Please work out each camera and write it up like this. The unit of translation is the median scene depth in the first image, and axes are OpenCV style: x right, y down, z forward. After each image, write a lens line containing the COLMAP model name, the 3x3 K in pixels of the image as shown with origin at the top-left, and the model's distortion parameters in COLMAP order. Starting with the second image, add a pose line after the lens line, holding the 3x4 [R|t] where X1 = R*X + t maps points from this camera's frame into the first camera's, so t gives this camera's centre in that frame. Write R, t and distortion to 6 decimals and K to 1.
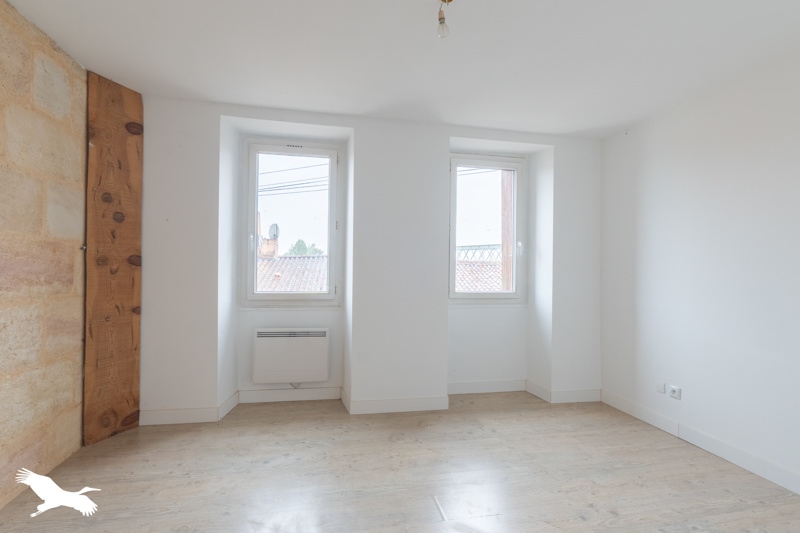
lens RADIAL K [[380.0, 0, 401.5], [0, 380.0, 265.1], [0, 0, 1]] dist [-0.001307, -0.000463]
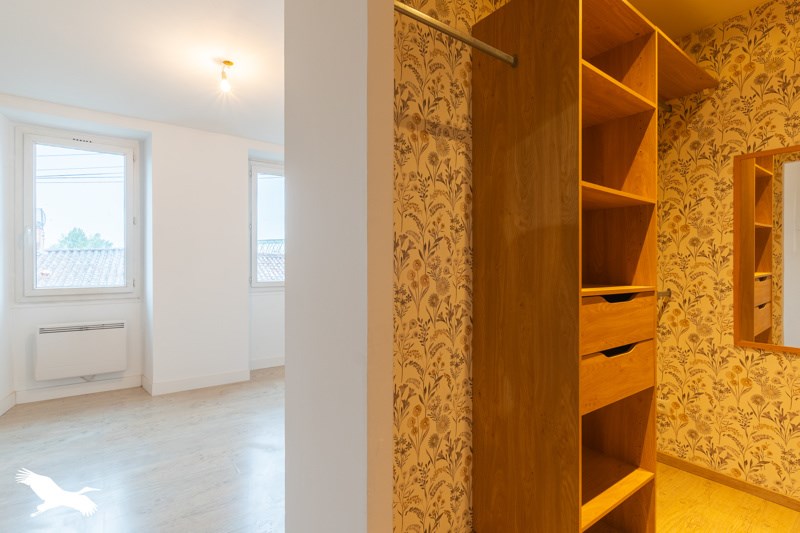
lens RADIAL K [[380.0, 0, 392.6], [0, 380.0, 264.3], [0, 0, 1]] dist [-0.001307, -0.000463]
pose [[0.908464, -0.015150, 0.417689, 0.040158], [0.008754, 0.999813, 0.017226, 0.002878], [-0.417872, -0.011993, 0.908427, -0.260580]]
